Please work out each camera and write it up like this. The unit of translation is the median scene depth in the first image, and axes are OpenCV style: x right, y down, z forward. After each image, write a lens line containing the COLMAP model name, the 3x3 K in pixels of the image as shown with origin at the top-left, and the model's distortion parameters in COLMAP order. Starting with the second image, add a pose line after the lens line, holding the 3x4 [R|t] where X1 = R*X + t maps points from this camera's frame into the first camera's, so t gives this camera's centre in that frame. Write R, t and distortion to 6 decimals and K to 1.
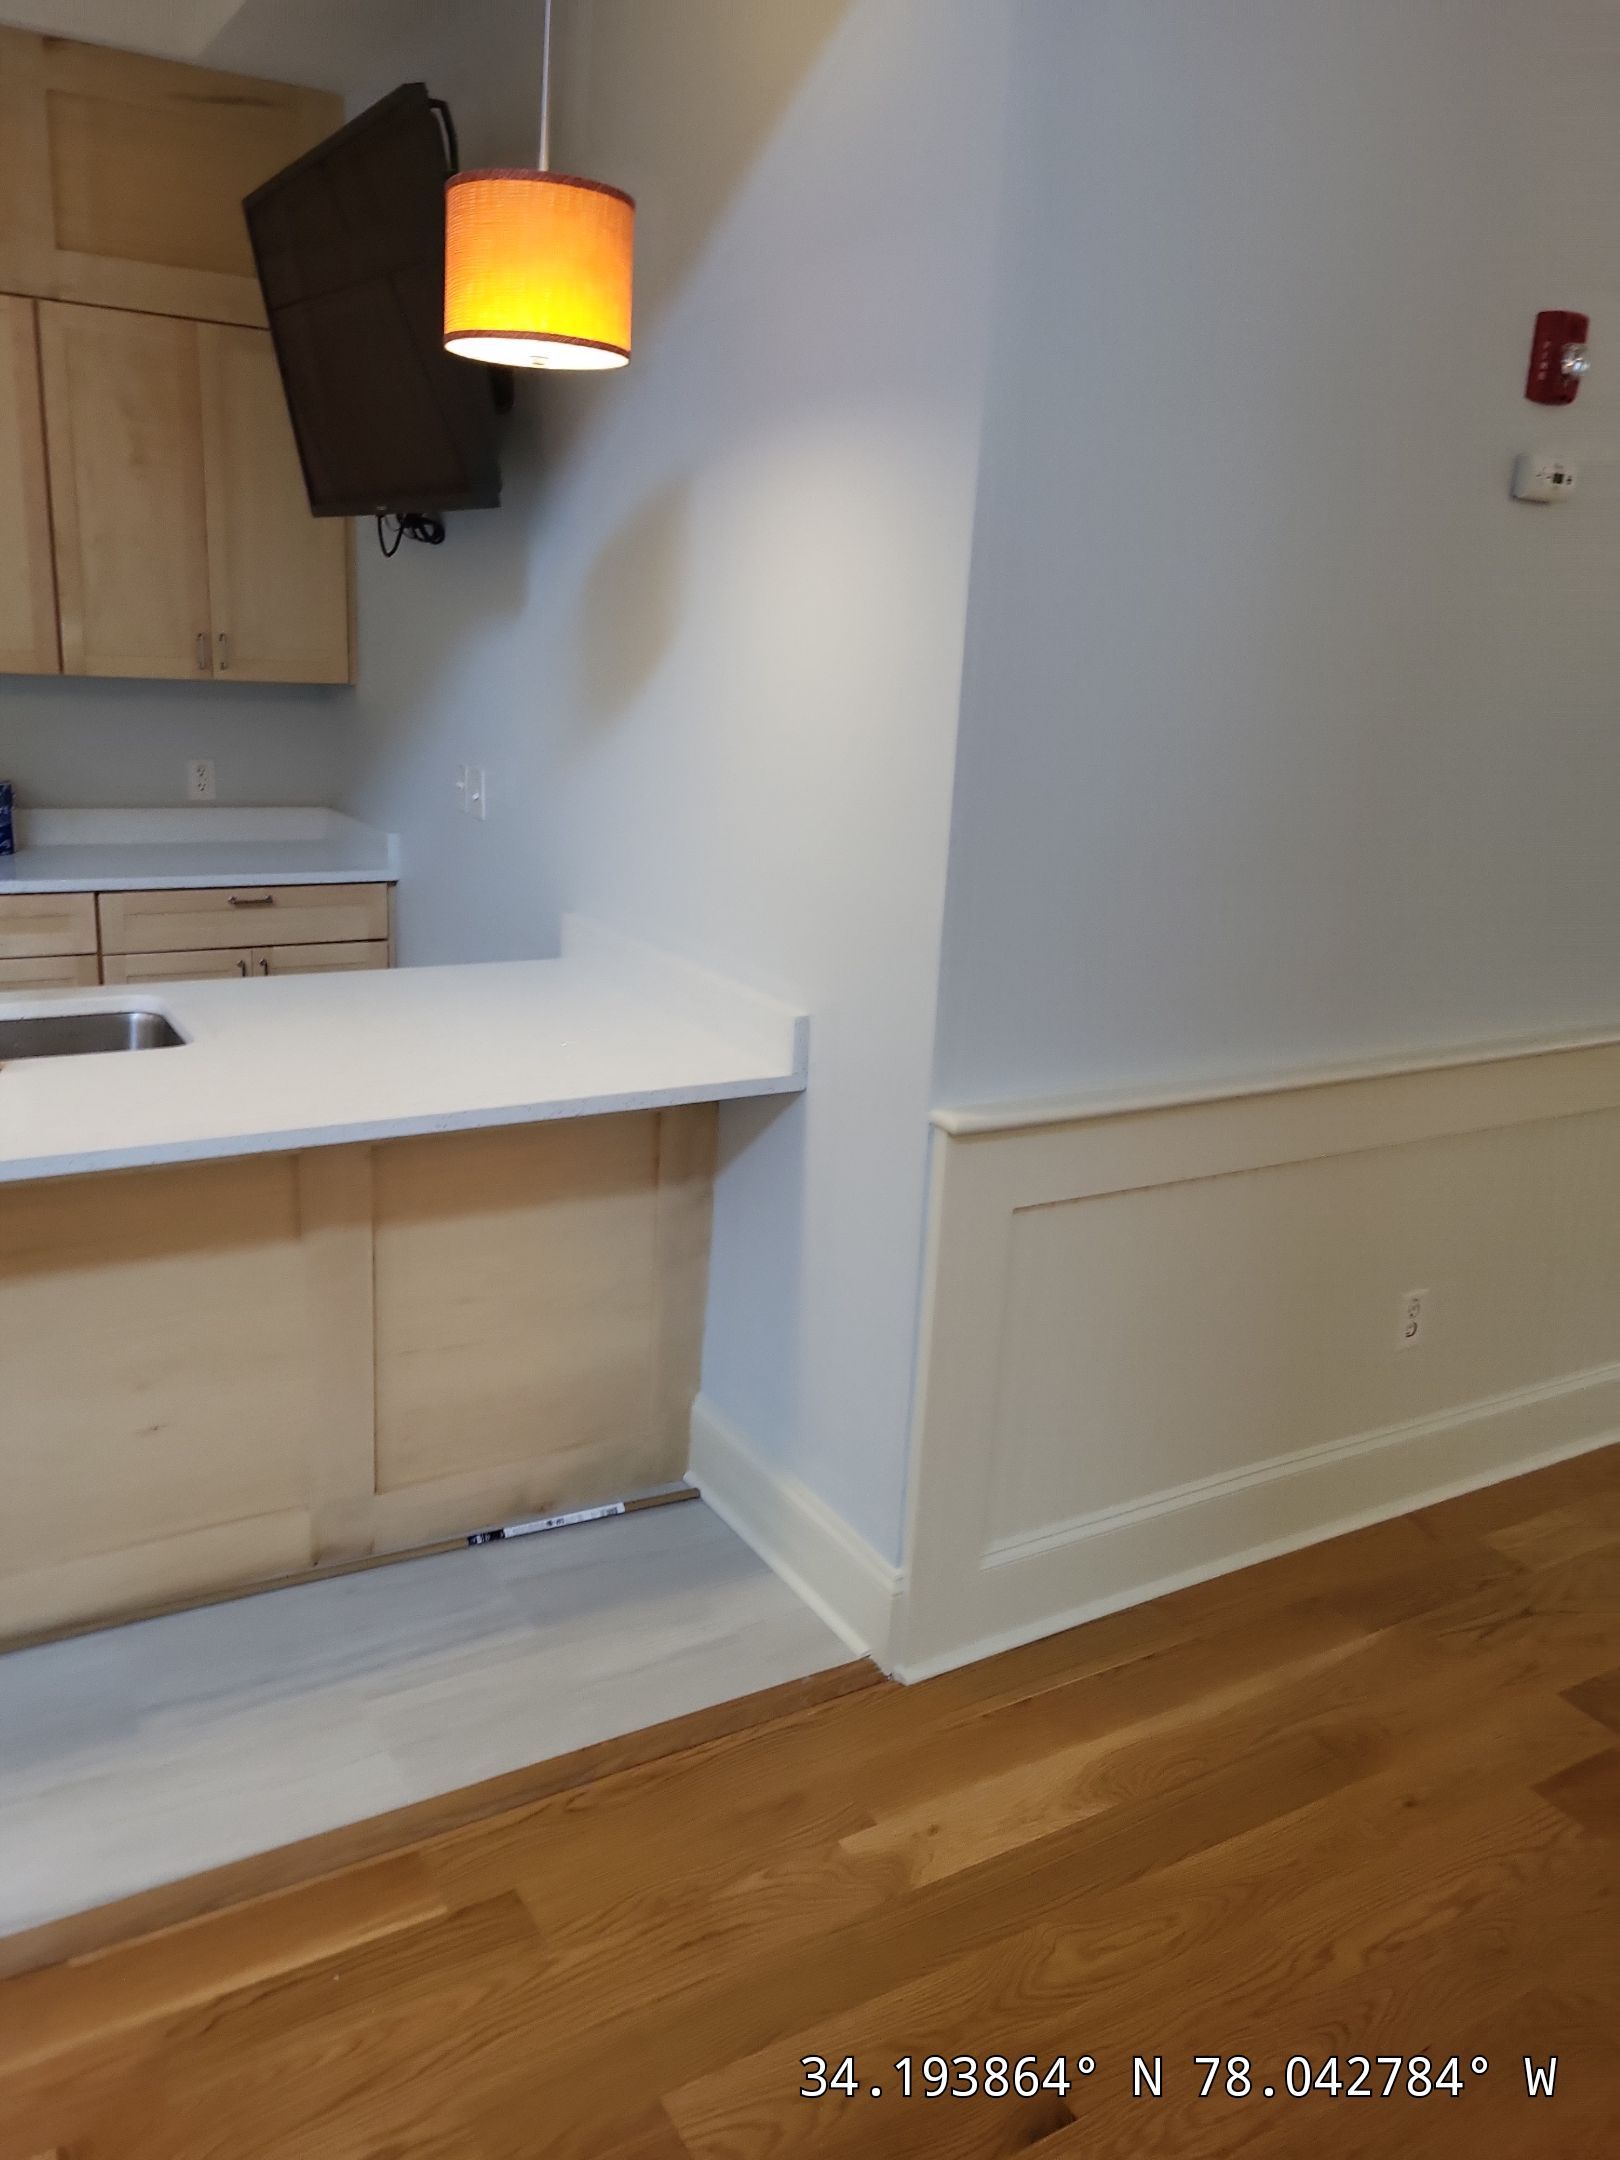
lens RADIAL K [[1637.1, 0, 801.4], [0, 1637.1, 1042.9], [0, 0, 1]] dist [0.069011, -0.062271]
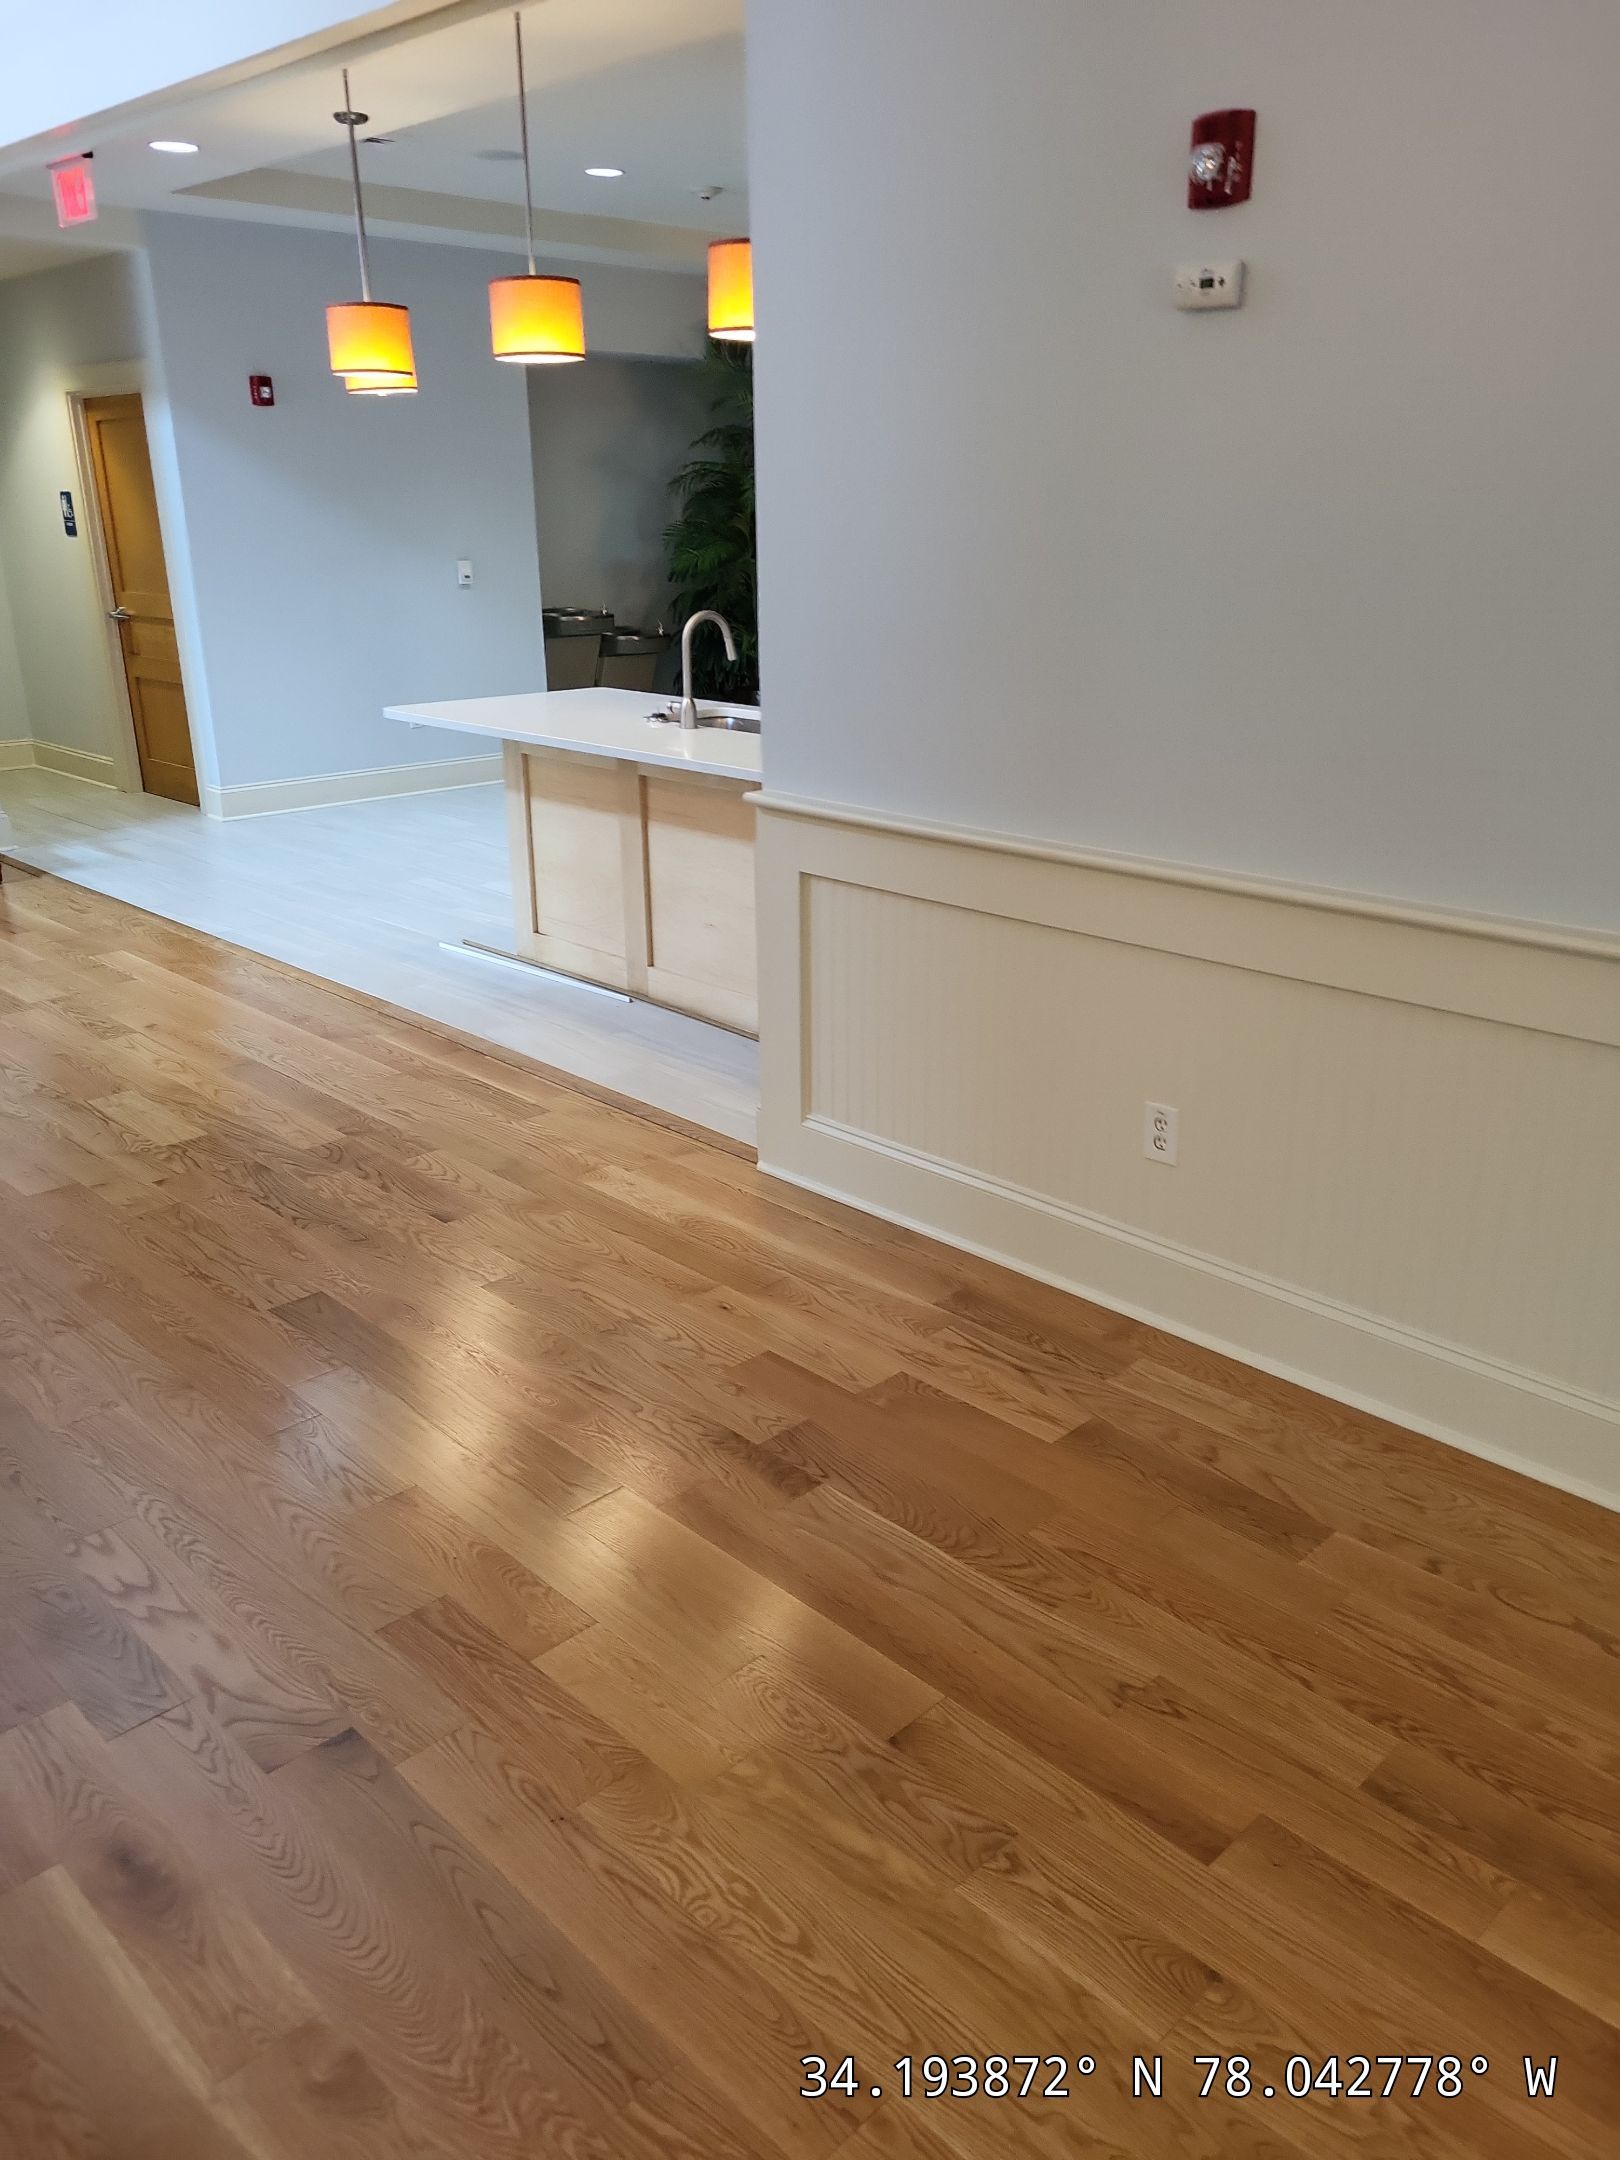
lens RADIAL K [[1637.1, 0, 801.4], [0, 1637.1, 1042.9], [0, 0, 1]] dist [0.069011, -0.062271]
pose [[0.244159, 0.258665, -0.934601, 1.491799], [-0.233025, 0.951180, 0.202377, -0.049025], [0.941321, 0.168373, 0.292515, 0.565530]]
